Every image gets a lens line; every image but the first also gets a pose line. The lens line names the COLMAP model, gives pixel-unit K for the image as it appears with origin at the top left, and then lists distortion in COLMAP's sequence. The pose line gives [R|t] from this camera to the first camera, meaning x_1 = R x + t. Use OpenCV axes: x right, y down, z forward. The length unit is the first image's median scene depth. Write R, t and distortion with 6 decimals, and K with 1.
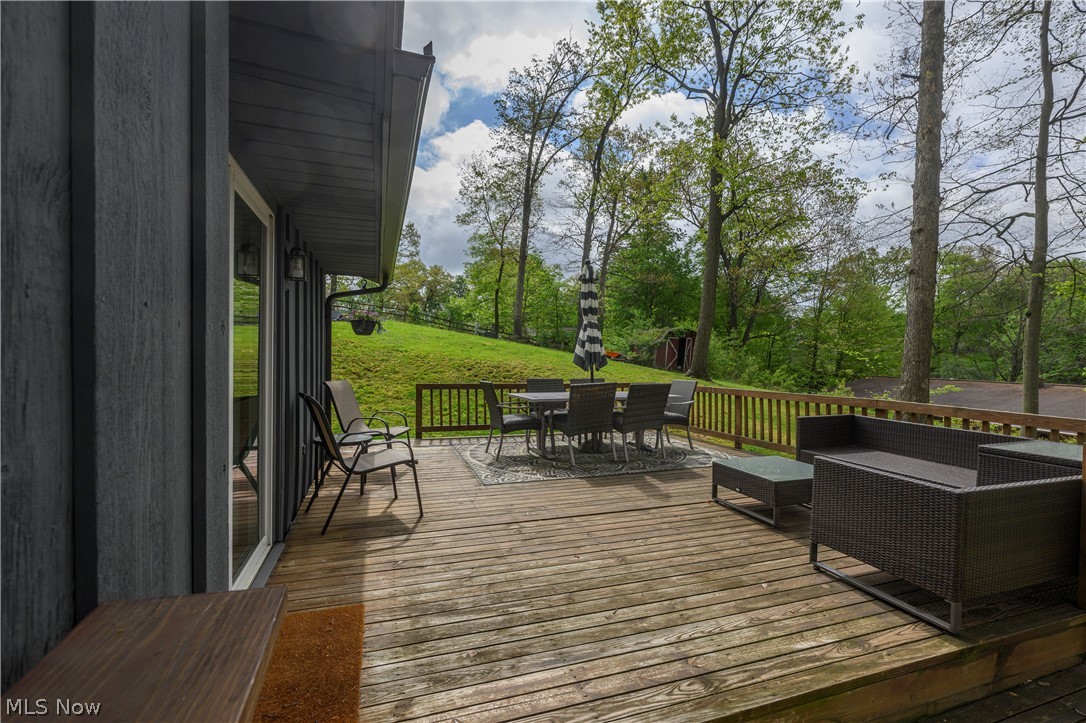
lens RADIAL K [[428.2, 0, 538.6], [0, 428.2, 357.6], [0, 0, 1]] dist [0.001020, -0.000083]
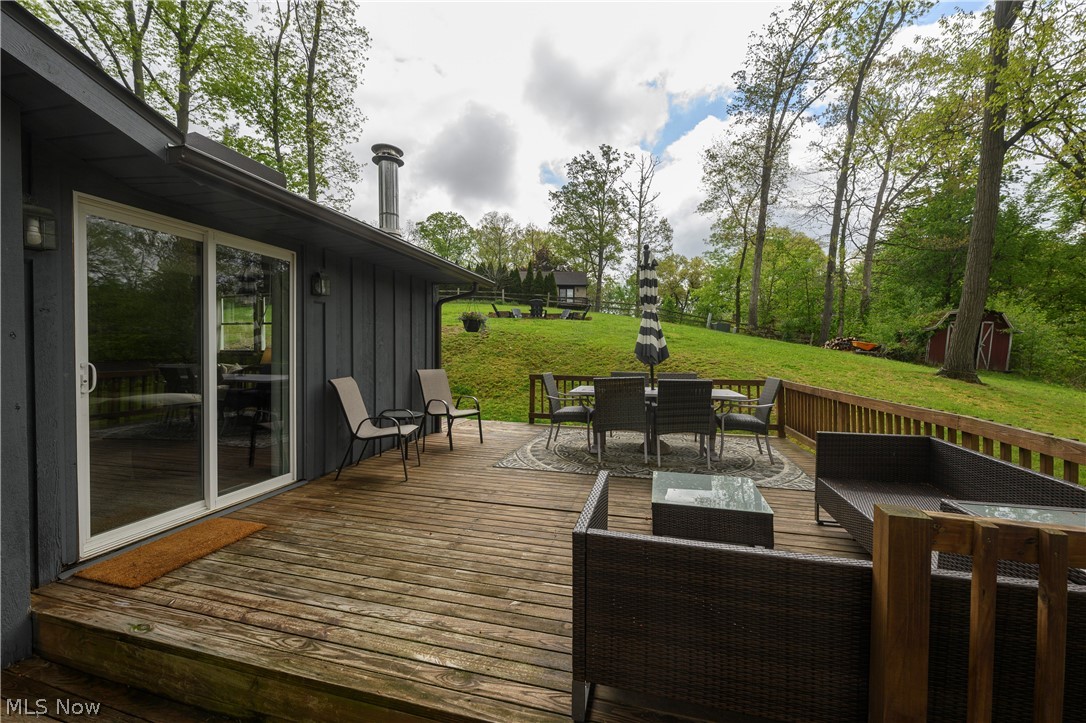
lens RADIAL K [[447.4, 0, 633.7], [0, 447.4, 351.5], [0, 0, 1]] dist [0.000866, -0.000127]
pose [[0.851857, -0.002227, -0.523770, 0.658379], [0.003411, 0.999993, 0.001296, 0.001755], [0.523763, -0.002891, 0.851859, 0.177050]]
